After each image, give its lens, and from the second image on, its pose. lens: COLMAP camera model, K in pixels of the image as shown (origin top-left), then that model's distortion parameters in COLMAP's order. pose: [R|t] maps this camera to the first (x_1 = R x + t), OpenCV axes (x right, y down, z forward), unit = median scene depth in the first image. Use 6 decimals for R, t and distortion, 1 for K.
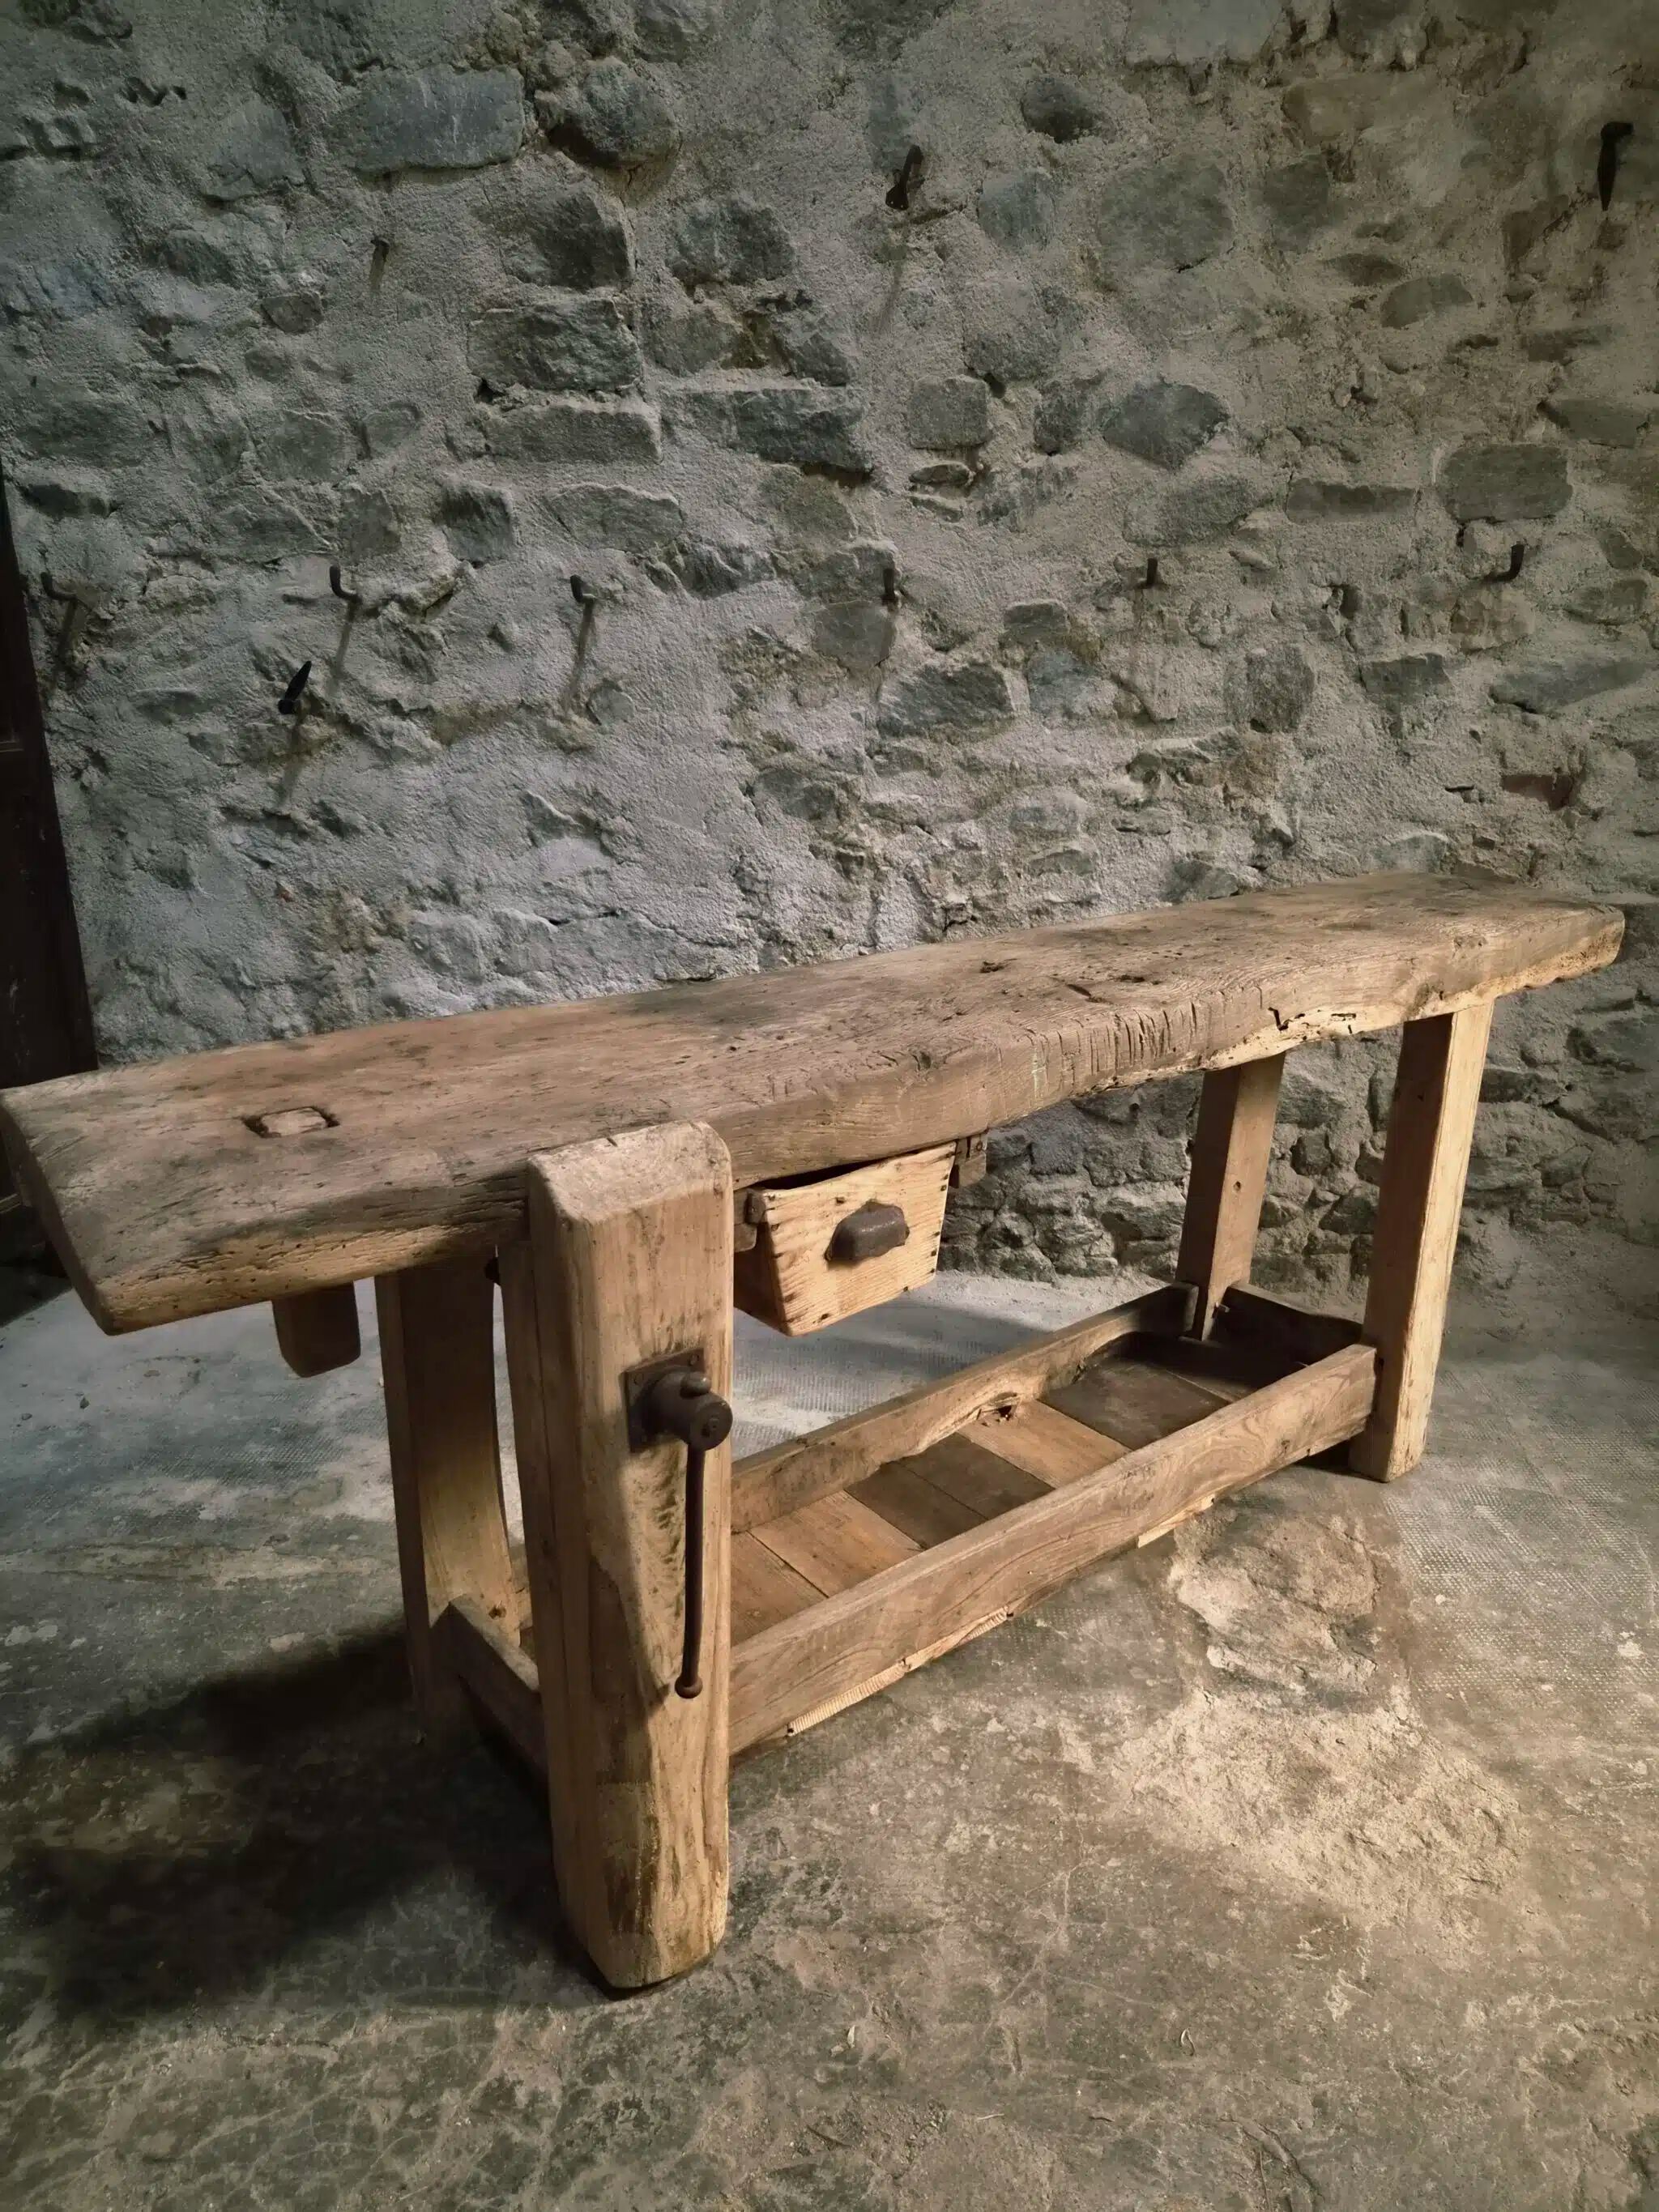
lens RADIAL K [[1500.9, 0, 827.9], [0, 1500.9, 1127.7], [0, 0, 1]] dist [0.062283, -0.051862]
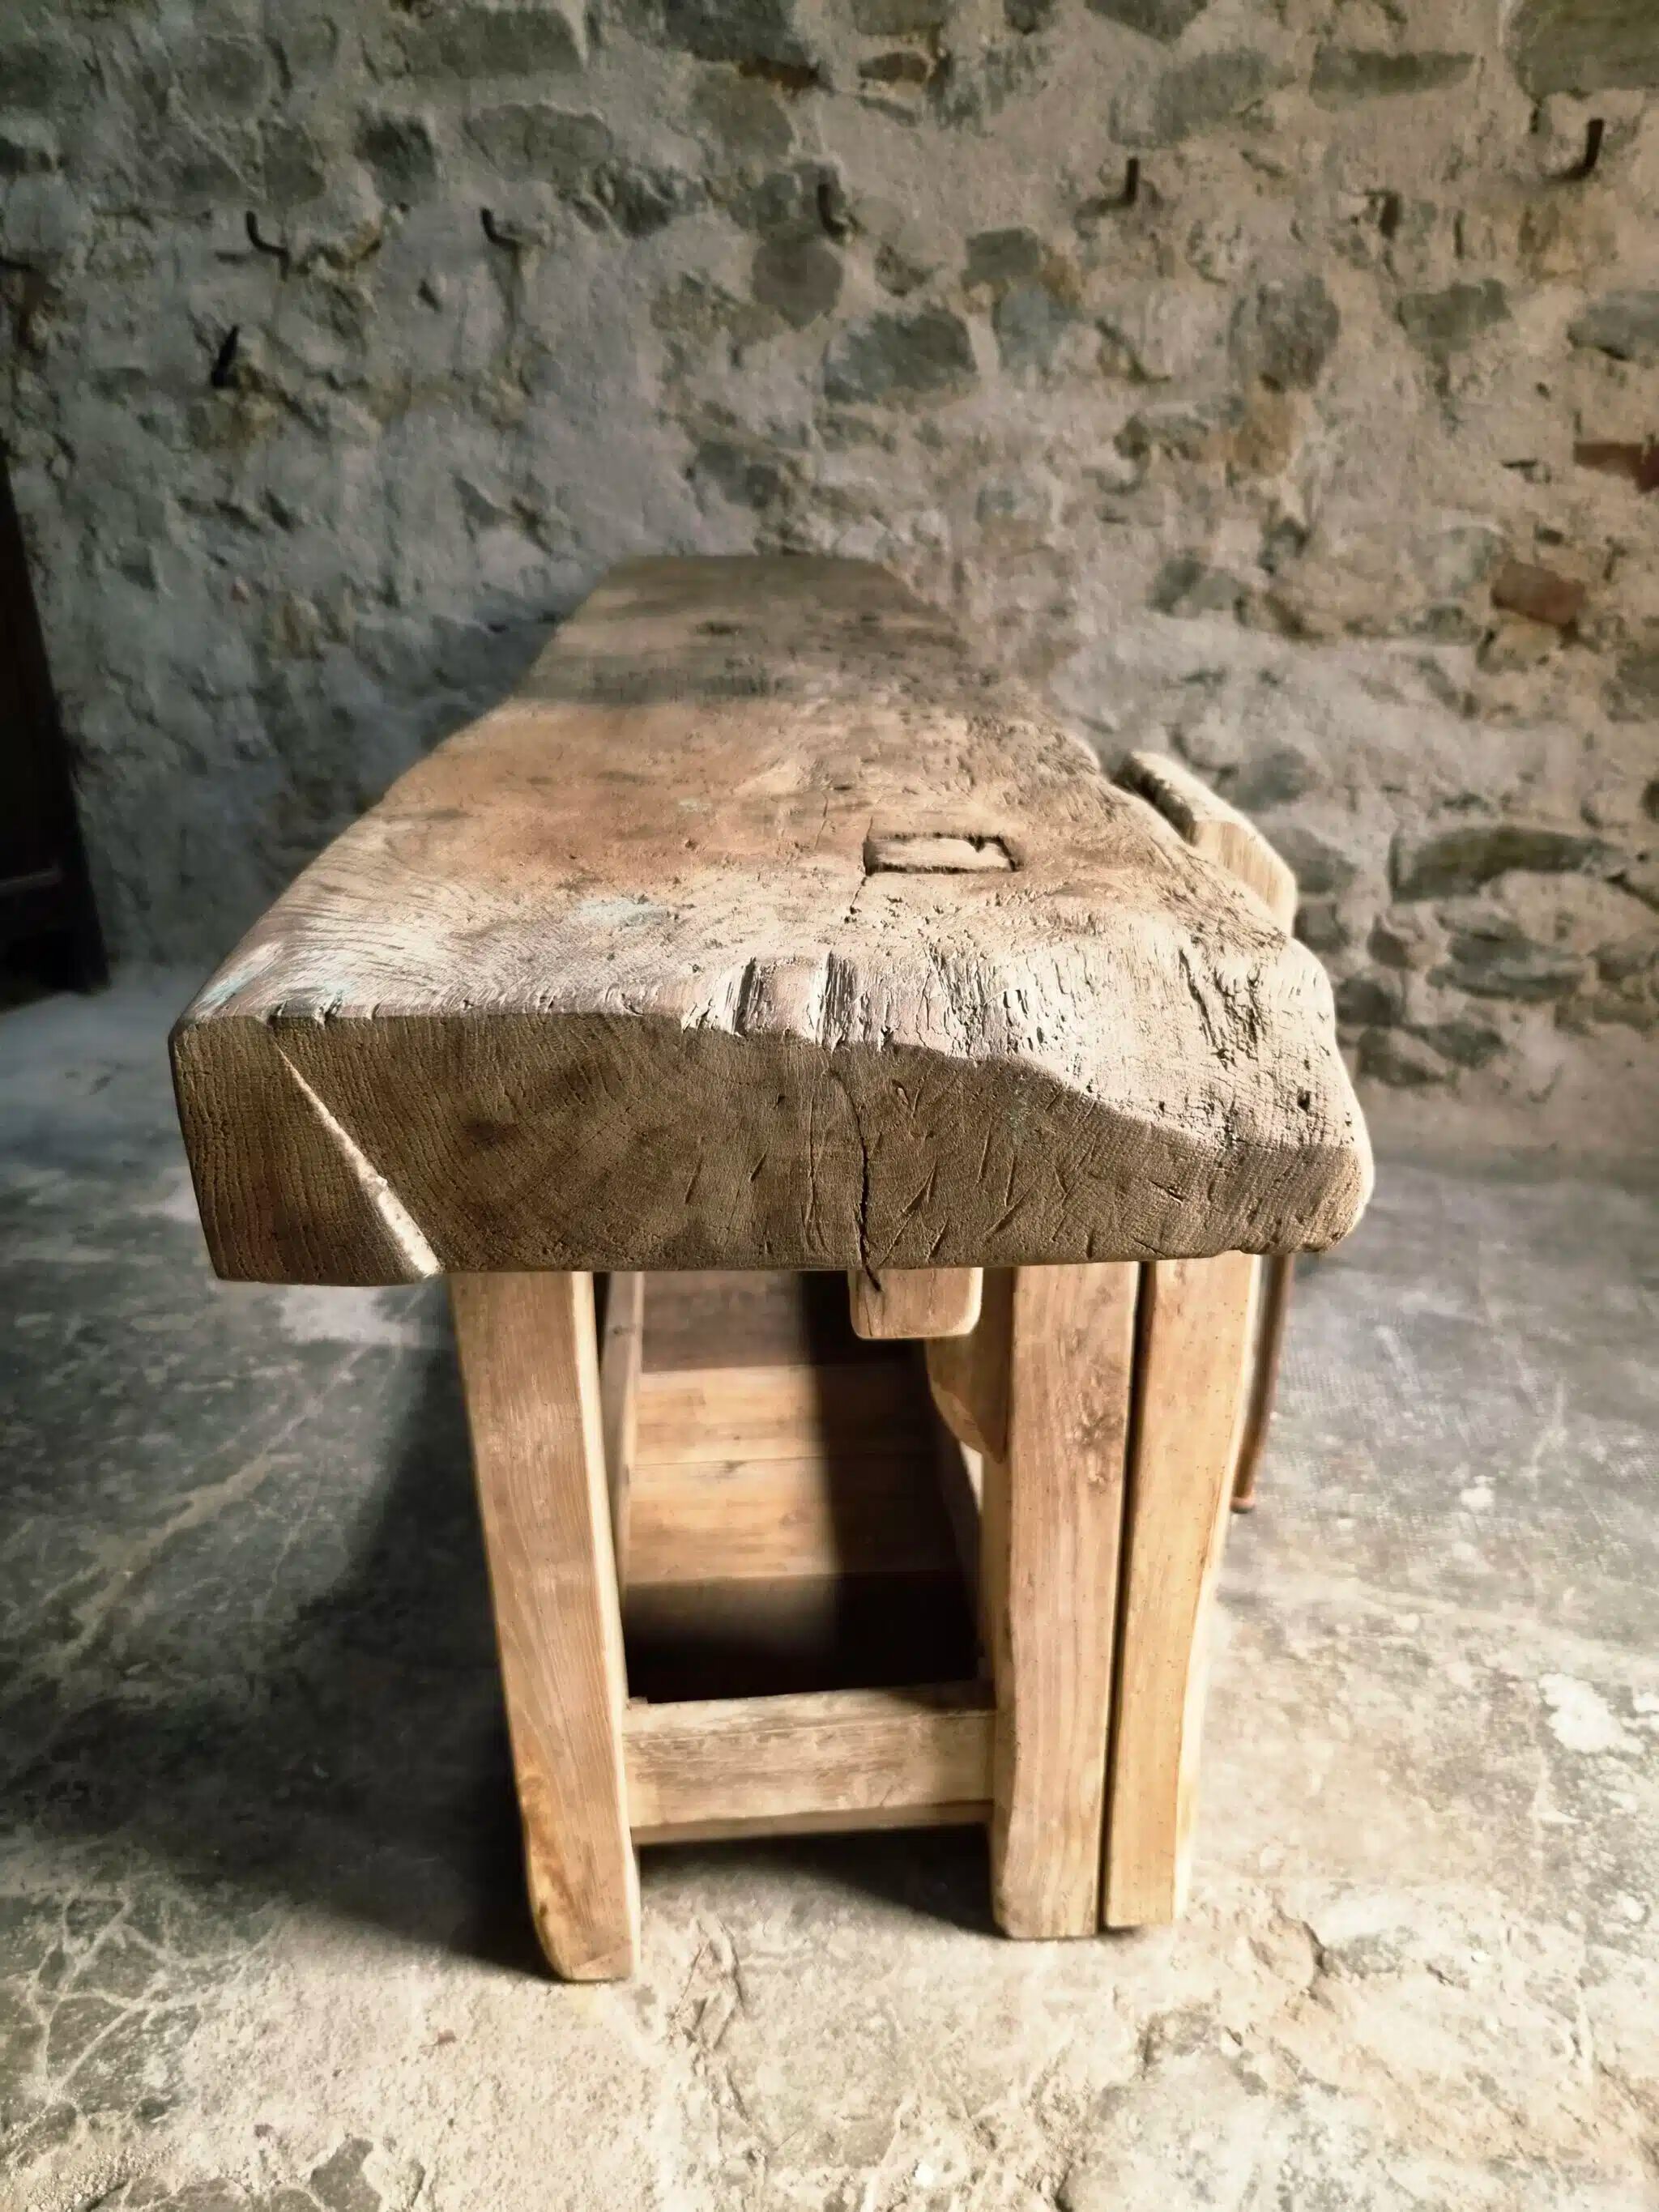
lens RADIAL K [[1516.9, 0, 827.6], [0, 1516.9, 1129.6], [0, 0, 1]] dist [0.045205, -0.040683]
pose [[0.979720, 0.081333, -0.183123, 0.232084], [-0.061700, 0.991962, 0.110474, 0.056244], [0.190636, -0.096935, 0.976863, 0.108188]]
